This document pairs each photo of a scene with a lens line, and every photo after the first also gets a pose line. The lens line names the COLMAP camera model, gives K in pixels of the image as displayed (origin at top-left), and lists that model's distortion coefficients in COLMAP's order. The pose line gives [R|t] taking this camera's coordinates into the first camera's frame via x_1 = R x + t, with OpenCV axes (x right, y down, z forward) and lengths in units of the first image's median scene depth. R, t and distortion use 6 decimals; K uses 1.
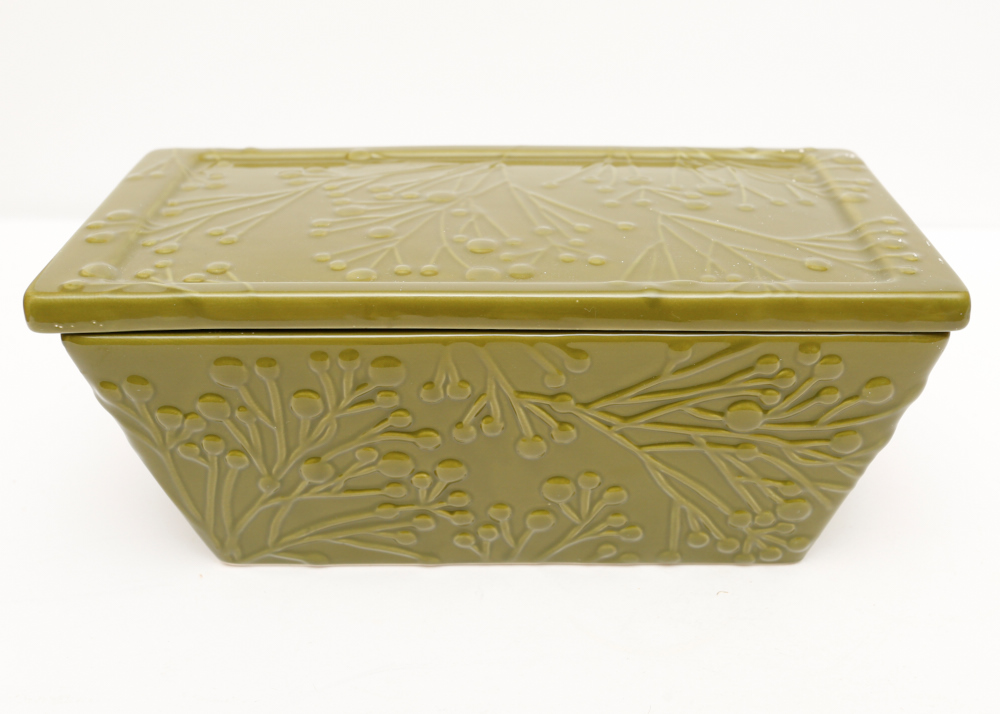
lens RADIAL K [[1045.3, 0, 499.2], [0, 1045.3, 355.2], [0, 0, 1]] dist [0.069036, 0.000000]
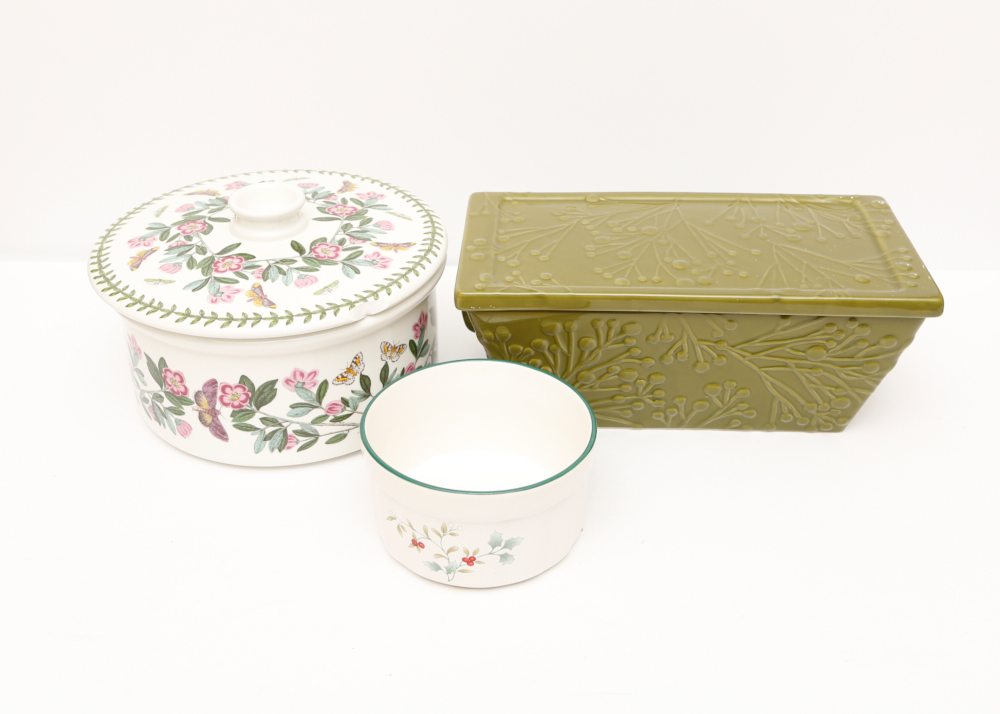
lens RADIAL K [[955.1, 0, 499.9], [0, 955.1, 358.1], [0, 0, 1]] dist [0.158896, 0.000000]
pose [[0.998058, 0.017807, -0.059685, -0.232117], [-0.013043, 0.996767, 0.079280, -0.064461], [0.060904, -0.078347, 0.995064, -0.786609]]
